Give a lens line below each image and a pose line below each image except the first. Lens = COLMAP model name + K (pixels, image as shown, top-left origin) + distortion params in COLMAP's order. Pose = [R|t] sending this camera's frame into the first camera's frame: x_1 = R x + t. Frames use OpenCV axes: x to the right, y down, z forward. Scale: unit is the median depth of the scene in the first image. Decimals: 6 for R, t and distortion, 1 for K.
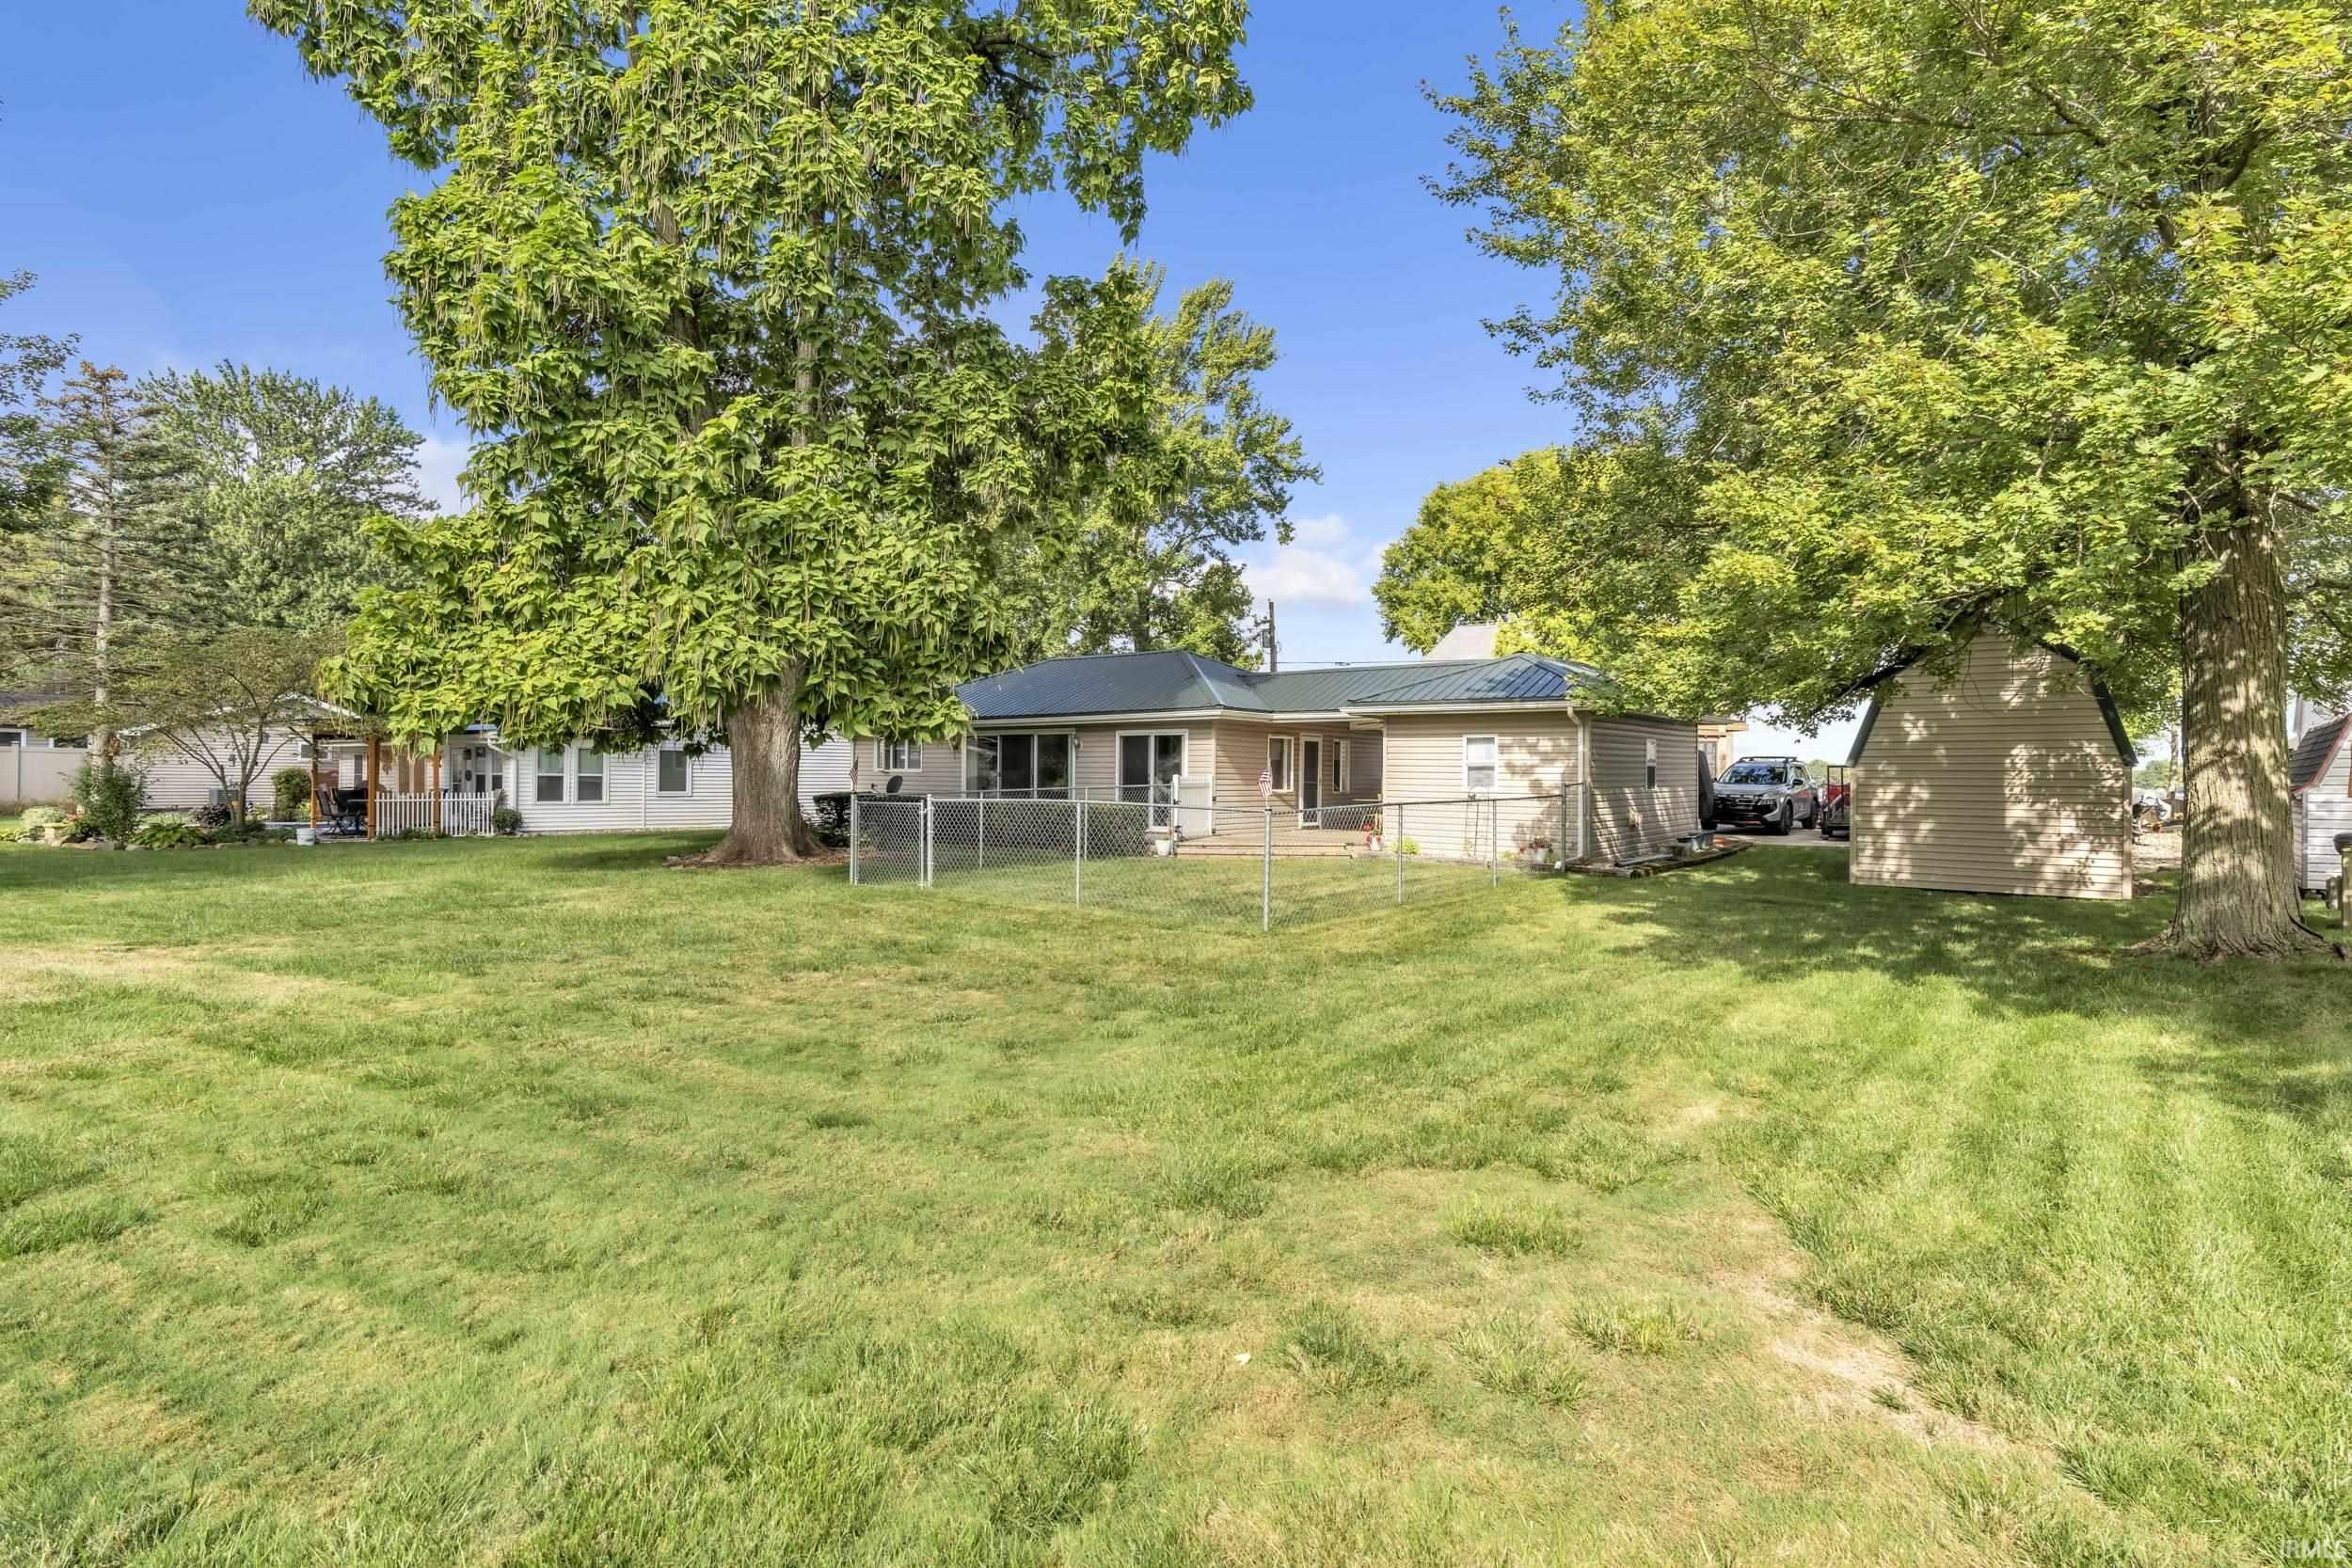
lens RADIAL K [[1056.3, 0, 1174.9], [0, 1056.3, 713.7], [0, 0, 1]] dist [0.000423, 0.000134]
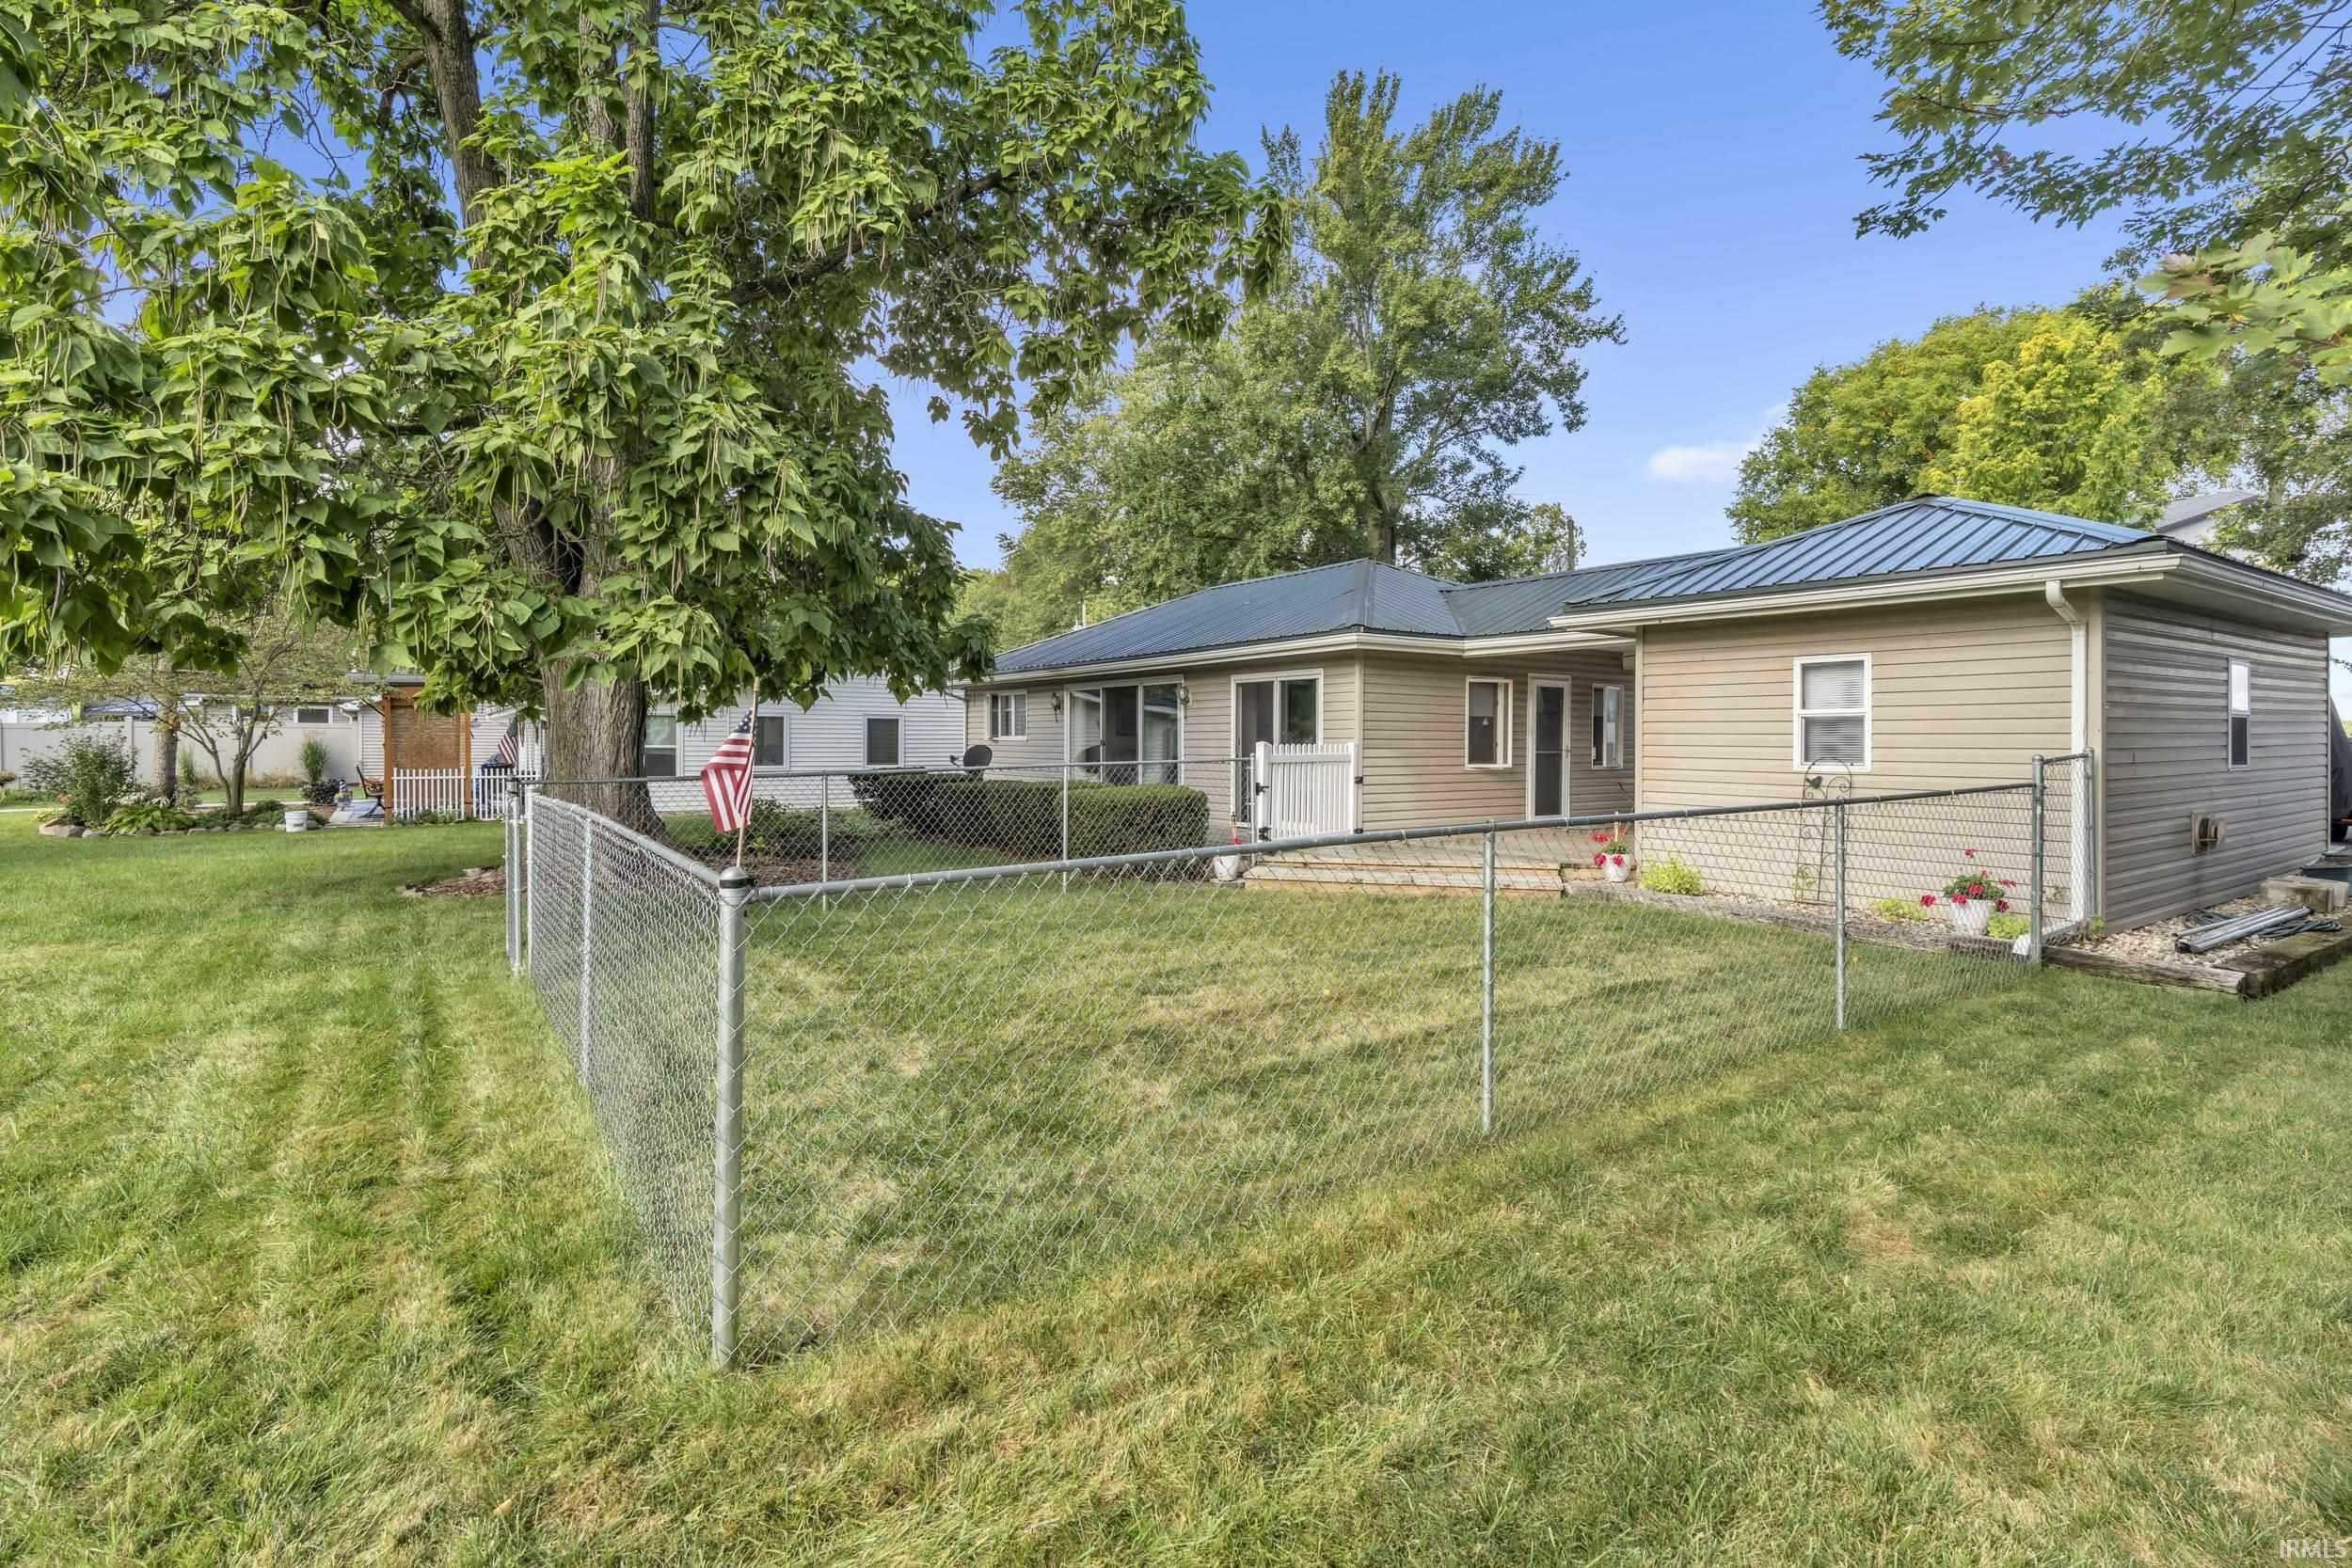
lens RADIAL K [[1089.3, 0, 1190.7], [0, 1089.3, 725.8], [0, 0, 1]] dist [-0.002636, -0.000032]
pose [[0.959802, -0.011783, -0.280432, 0.108865], [0.024158, 0.998879, 0.040713, 0.018570], [0.279637, -0.045851, 0.959010, 0.323755]]
